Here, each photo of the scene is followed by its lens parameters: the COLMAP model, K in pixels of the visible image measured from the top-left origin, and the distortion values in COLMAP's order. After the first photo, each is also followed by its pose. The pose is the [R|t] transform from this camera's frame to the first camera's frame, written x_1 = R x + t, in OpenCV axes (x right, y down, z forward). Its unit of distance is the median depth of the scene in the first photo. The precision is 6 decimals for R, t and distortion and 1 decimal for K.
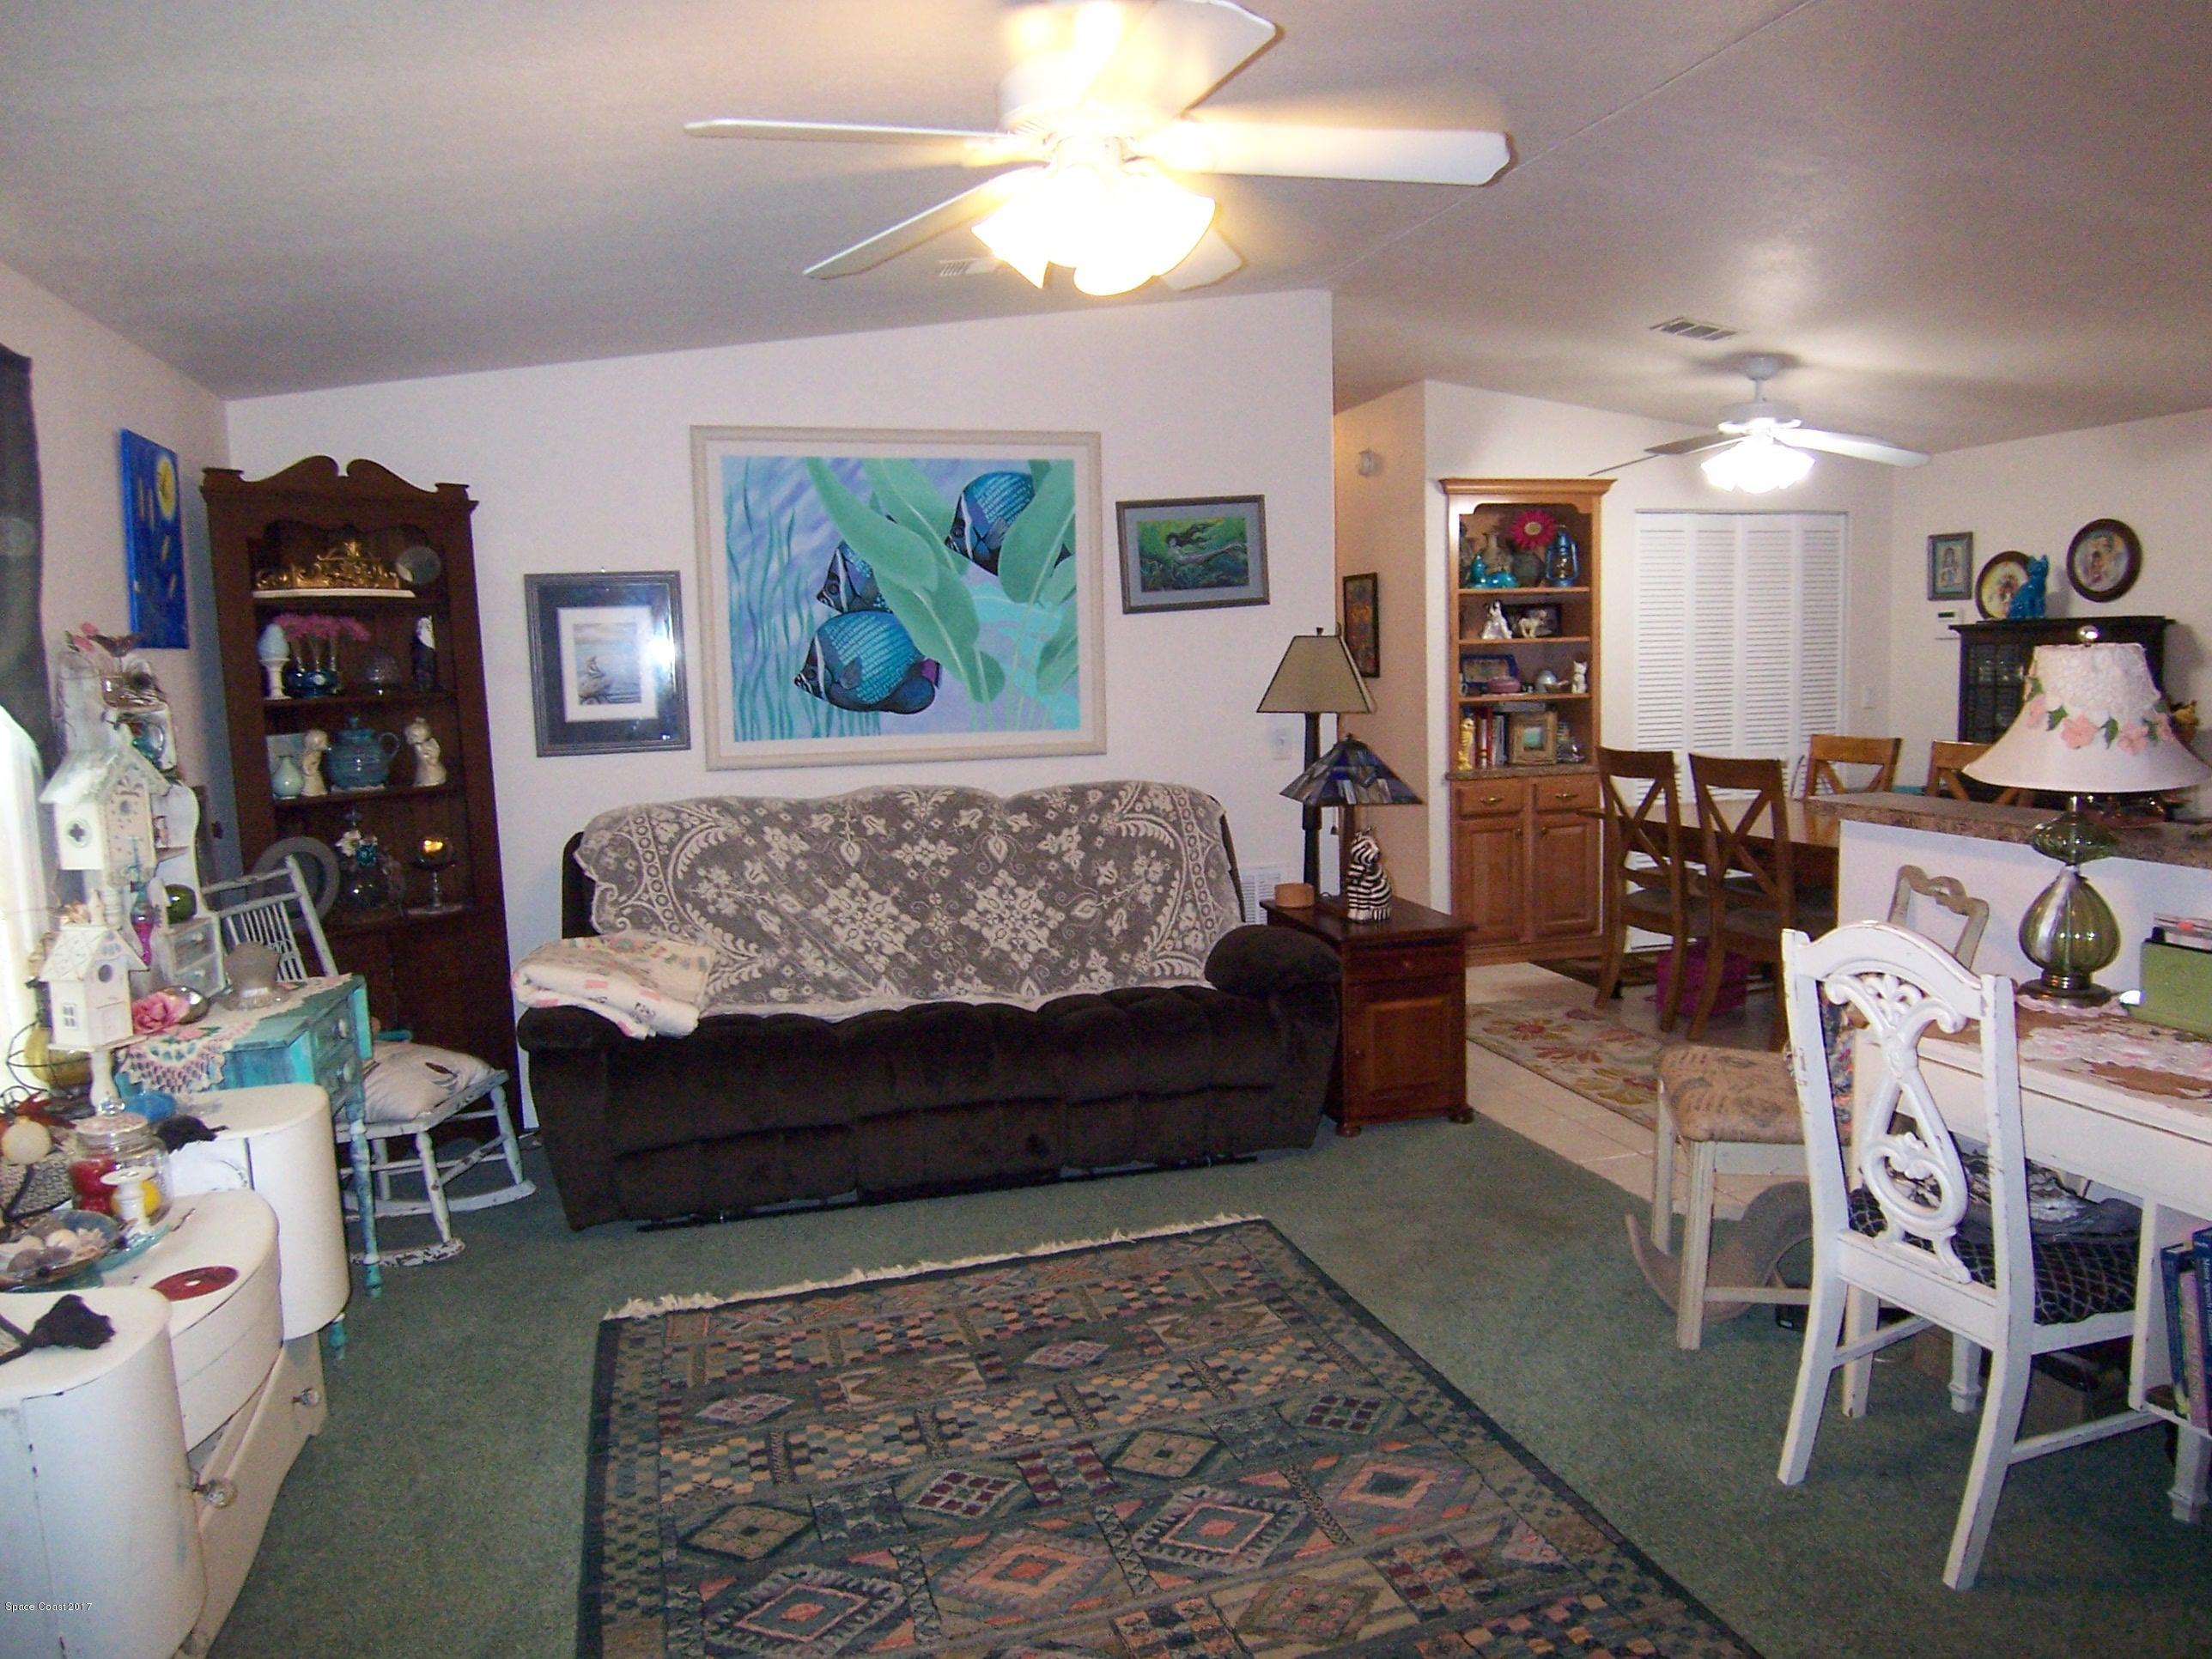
lens RADIAL K [[1484.2, 0, 1100.5], [0, 1484.2, 823.4], [0, 0, 1]] dist [-0.011244, -0.043415]
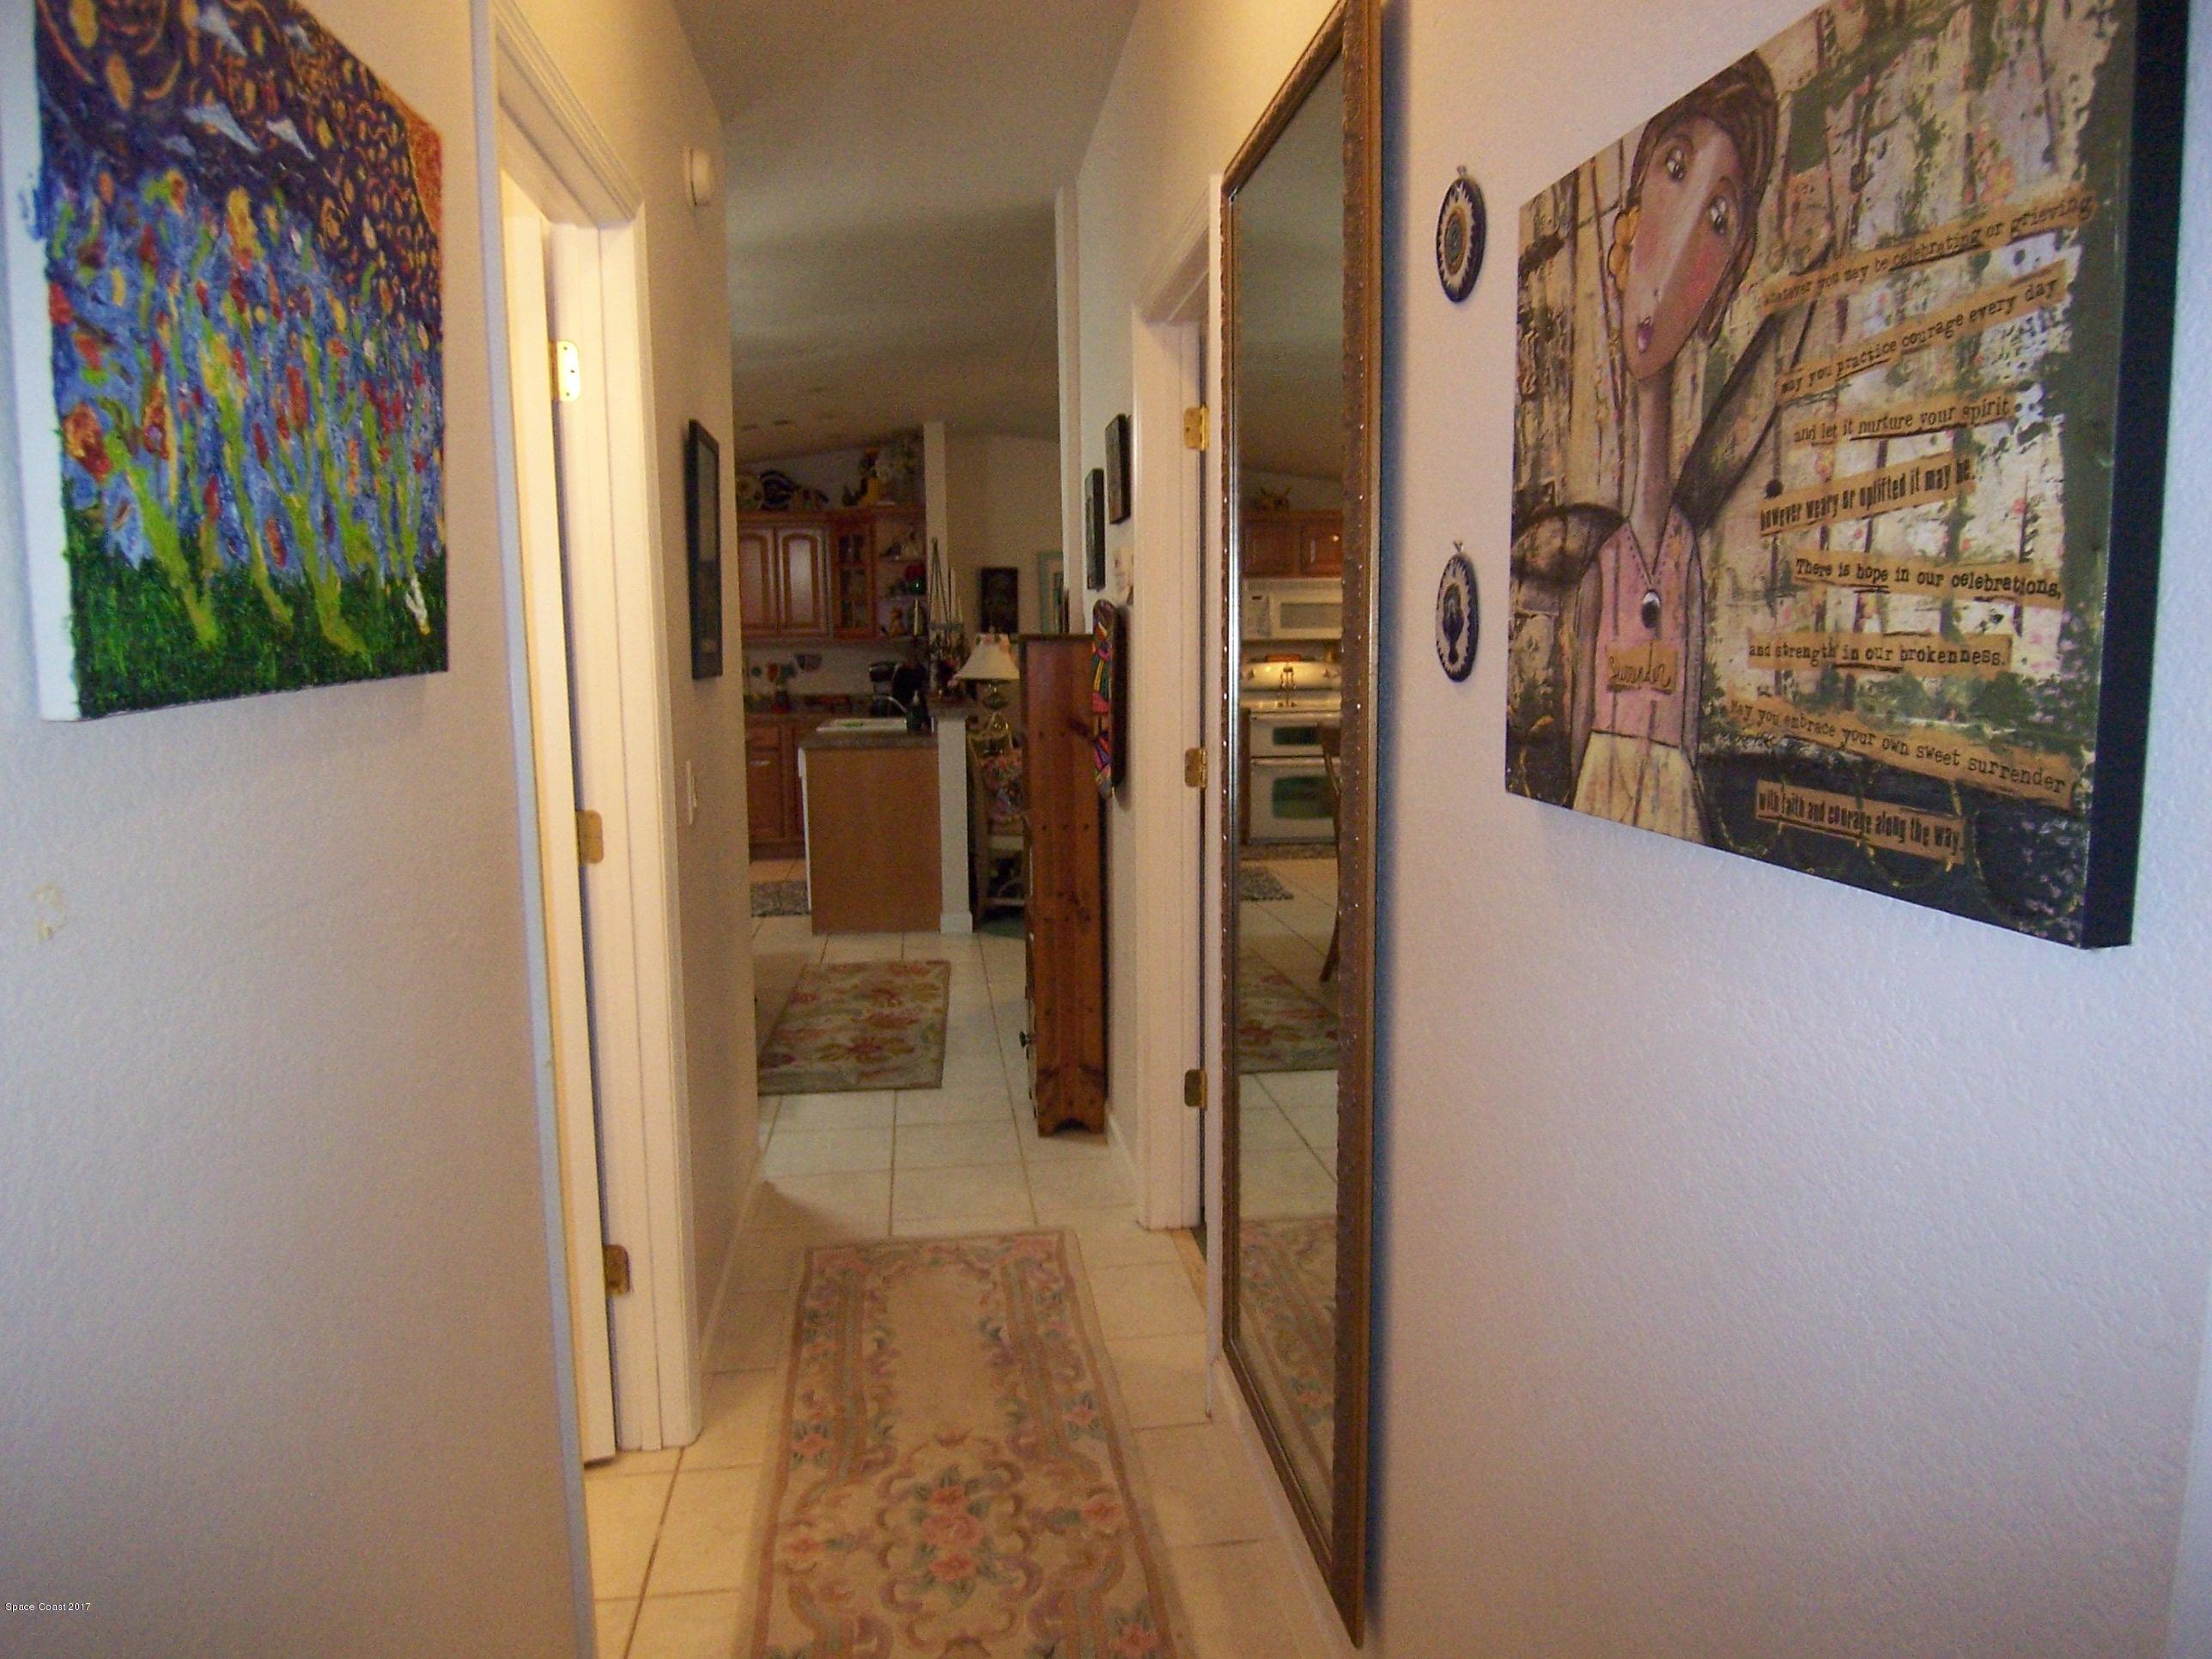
lens RADIAL K [[1484.2, 0, 1118.2], [0, 1484.2, 817.9], [0, 0, 1]] dist [-0.011244, -0.043415]
pose [[-0.987835, 0.028717, 0.152832, -0.004783], [0.062844, 0.972692, 0.223431, -0.202245], [-0.142242, 0.230318, -0.962663, 1.929339]]
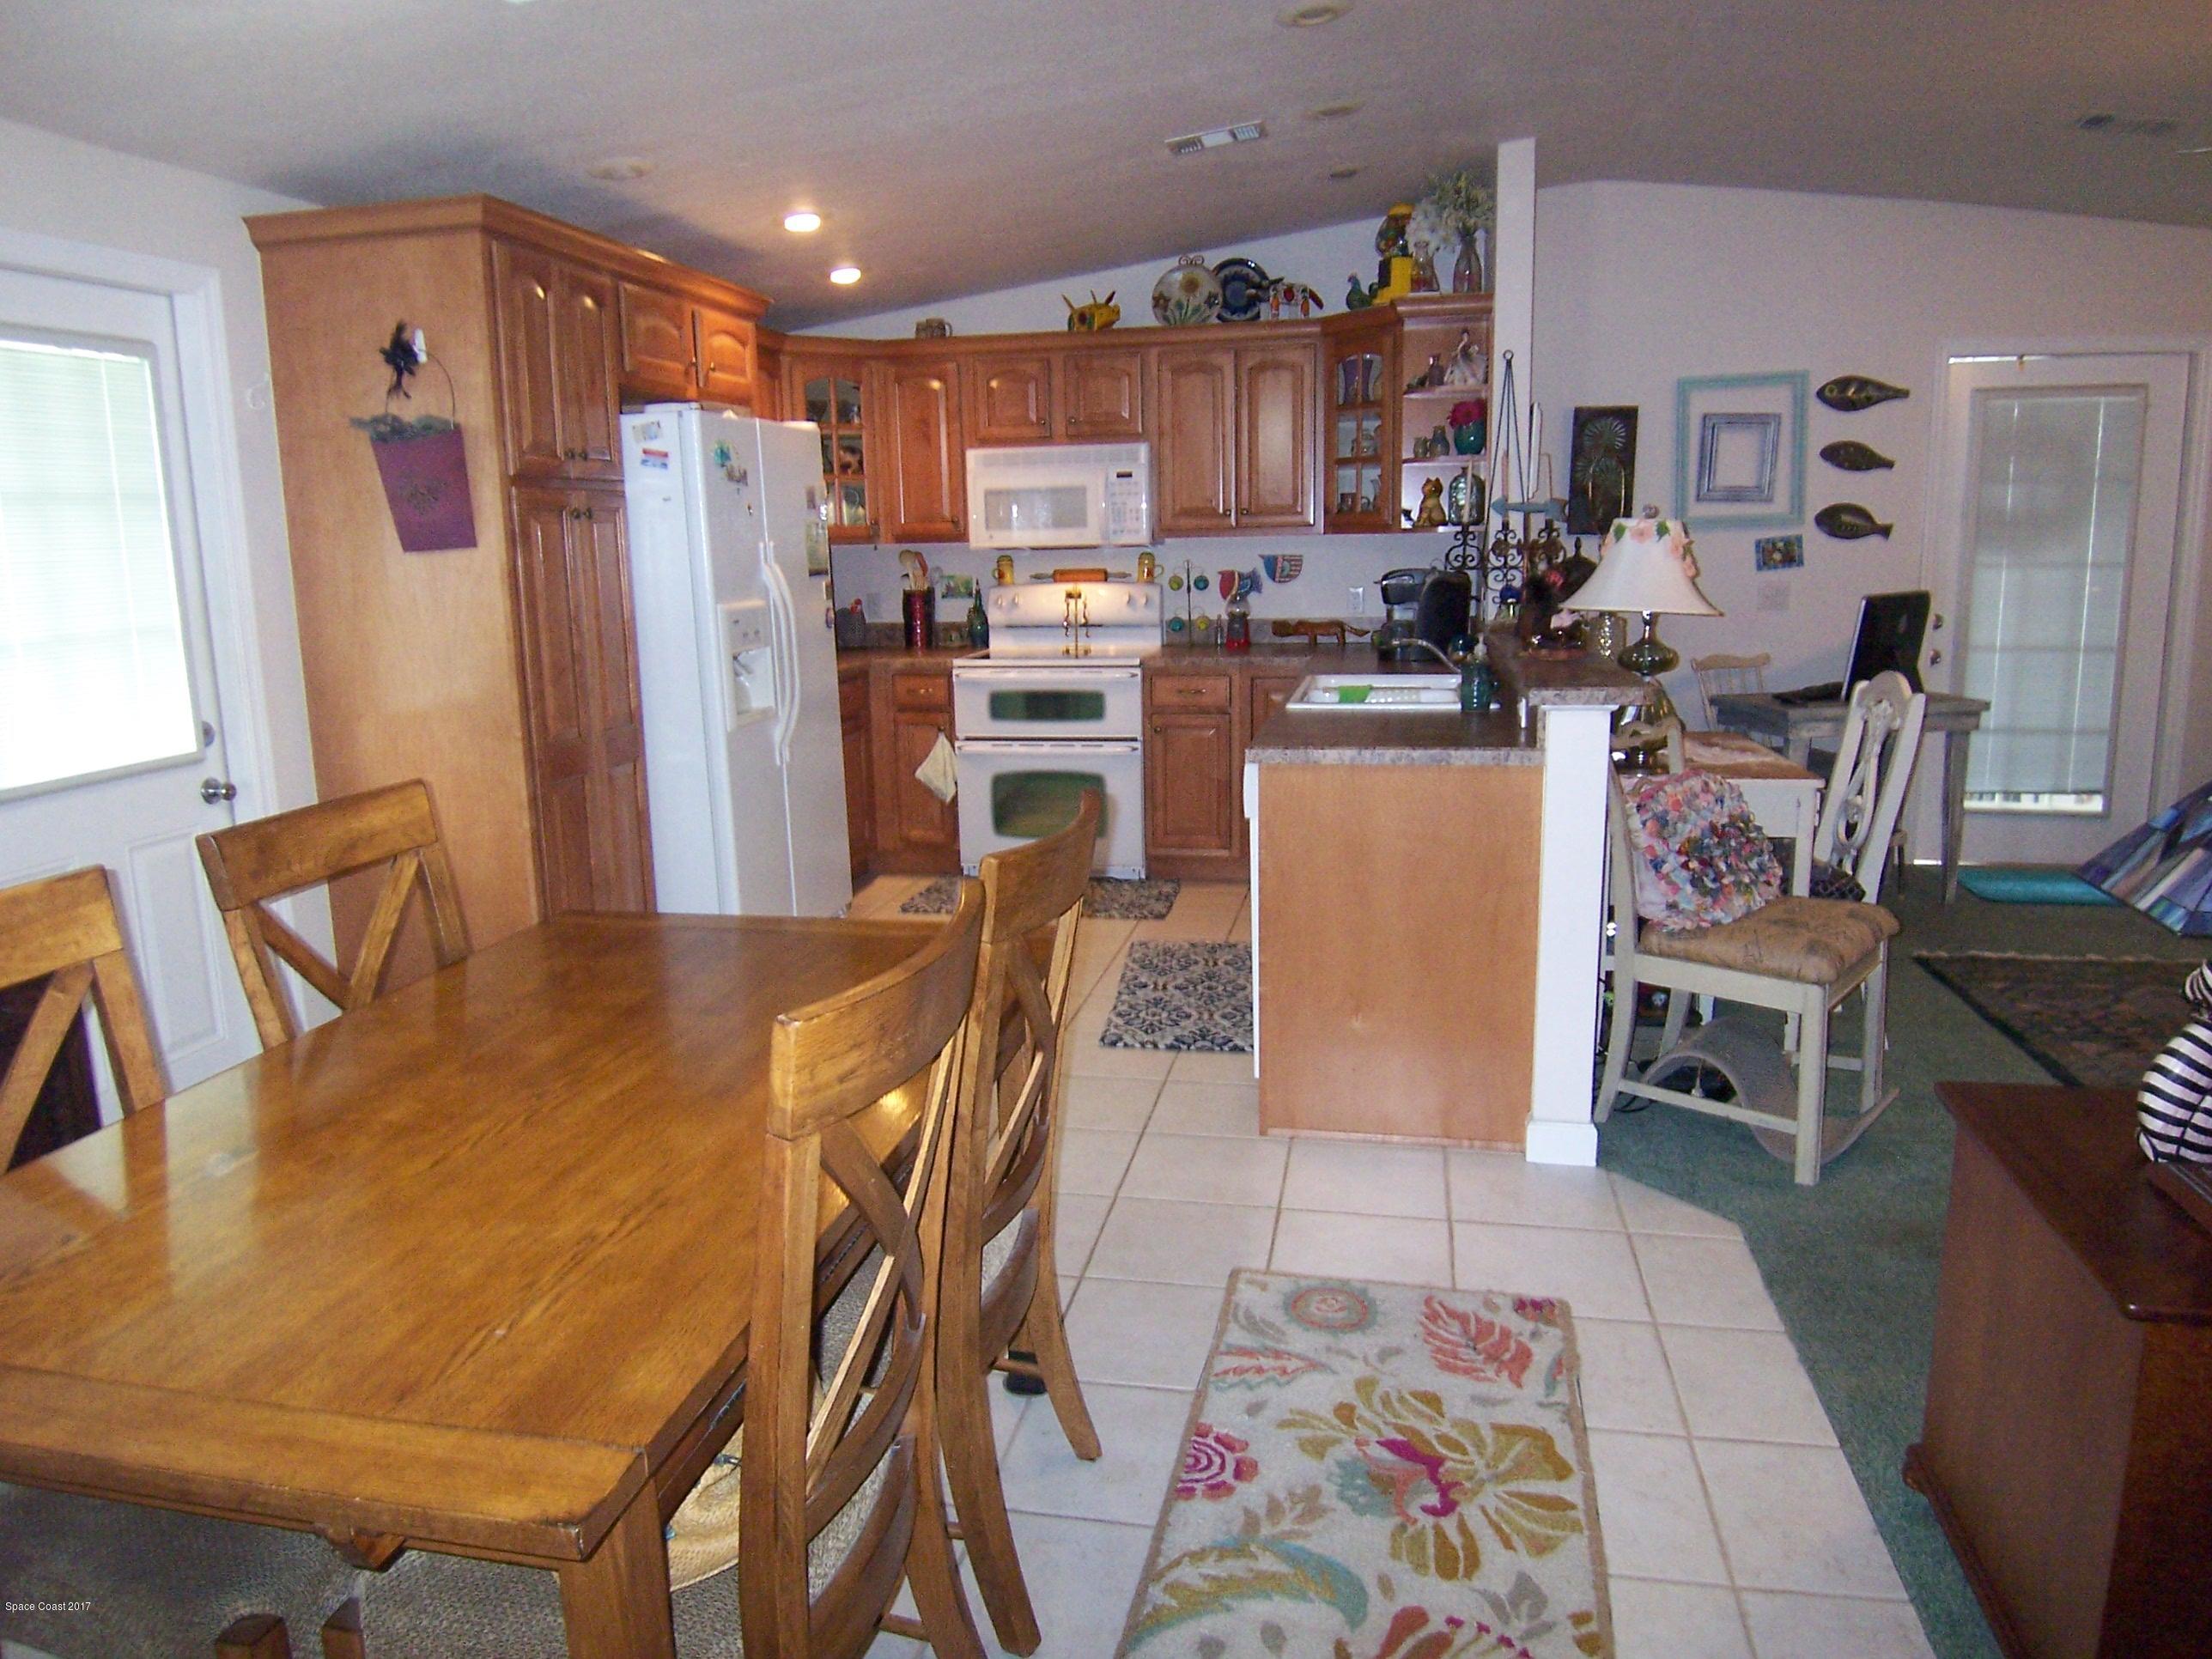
lens RADIAL K [[1484.2, 0, 1097.9], [0, 1484.2, 824.1], [0, 0, 1]] dist [-0.011244, -0.043415]
pose [[-0.885460, -0.038399, 0.463127, 0.235132], [0.098972, 0.958135, 0.268668, -0.137446], [-0.454055, 0.283732, -0.844589, 1.263082]]
